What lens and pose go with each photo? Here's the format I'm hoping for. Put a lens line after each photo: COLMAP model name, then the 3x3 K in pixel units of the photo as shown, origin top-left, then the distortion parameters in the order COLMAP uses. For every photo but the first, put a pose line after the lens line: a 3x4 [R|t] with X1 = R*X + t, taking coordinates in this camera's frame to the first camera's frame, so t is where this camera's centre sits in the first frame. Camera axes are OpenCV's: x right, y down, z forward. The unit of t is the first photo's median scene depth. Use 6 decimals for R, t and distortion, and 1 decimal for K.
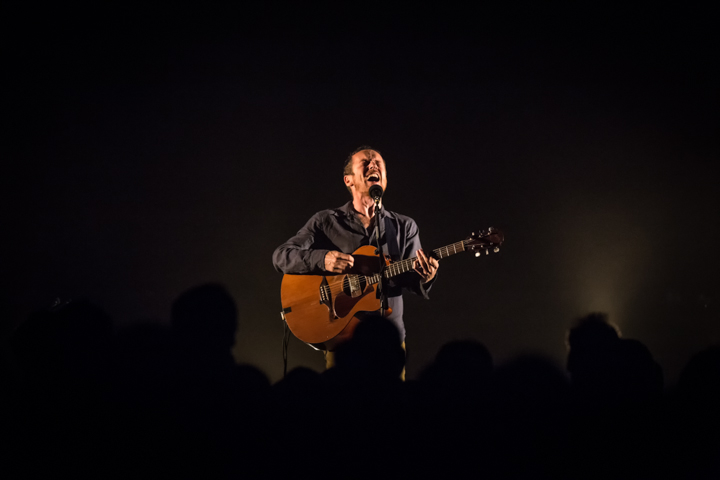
lens RADIAL K [[4193.9, 0, 360.0], [0, 4193.9, 239.8], [0, 0, 1]] dist [-0.320426, 0.000000]
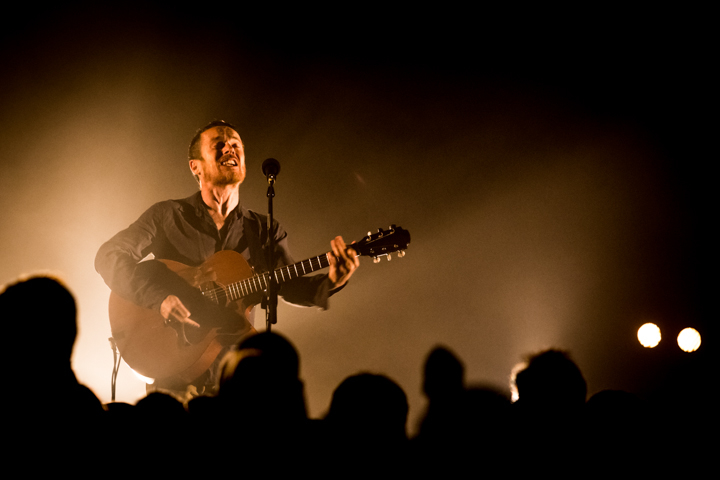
lens RADIAL K [[4193.9, 0, 360.0], [0, 4193.9, 239.8], [0, 0, 1]] dist [-0.320426, 0.000000]
pose [[0.999403, 0.012935, 0.032032, 0.002812], [-0.012732, 0.999898, -0.006540, 0.003911], [-0.032113, 0.006128, 0.999465, 0.225109]]
